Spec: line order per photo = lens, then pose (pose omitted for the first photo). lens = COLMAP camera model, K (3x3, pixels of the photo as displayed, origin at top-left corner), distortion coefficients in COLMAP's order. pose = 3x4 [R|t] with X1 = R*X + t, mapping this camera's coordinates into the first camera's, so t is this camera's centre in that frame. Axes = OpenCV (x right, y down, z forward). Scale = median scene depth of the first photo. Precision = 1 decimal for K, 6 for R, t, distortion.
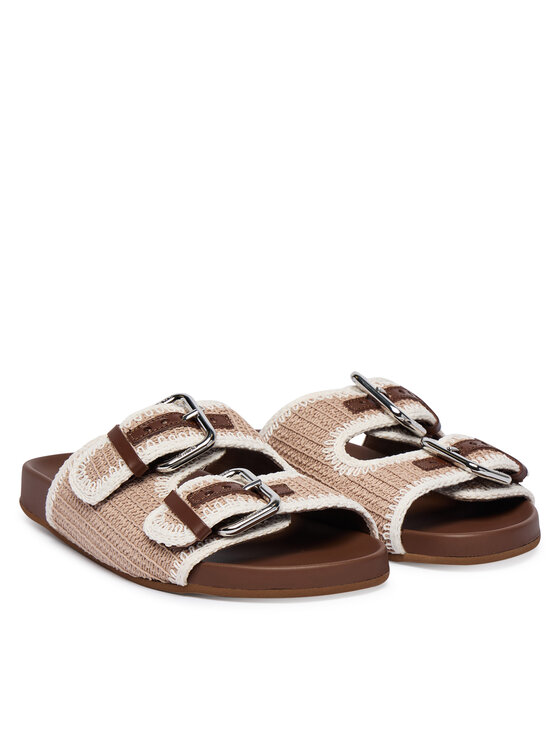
lens RADIAL K [[2201.6, 0, 280.6], [0, 2201.6, 373.0], [0, 0, 1]] dist [0.777838, 0.000000]
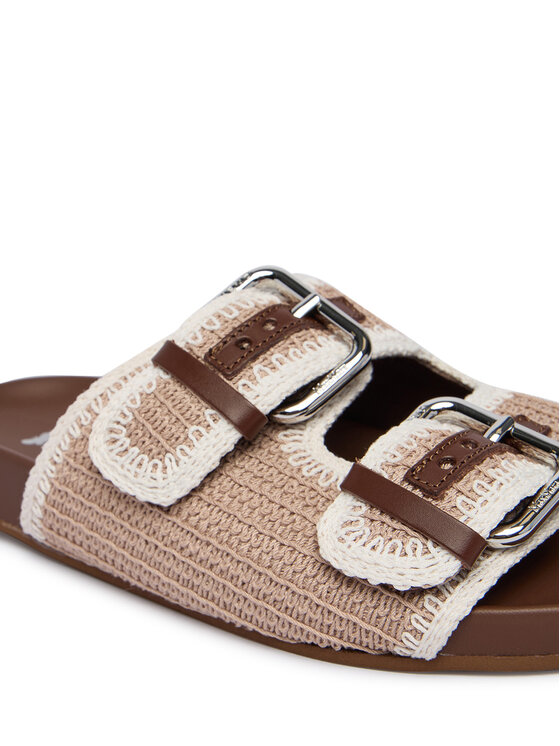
lens RADIAL K [[1272.0, 0, 279.3], [0, 1272.0, 374.3], [0, 0, 1]] dist [-0.012399, 0.000000]
pose [[0.941163, -0.126815, 0.313256, -0.147210], [0.096170, 0.989103, 0.111478, 0.000334], [-0.323980, -0.074793, 0.943103, 0.723897]]
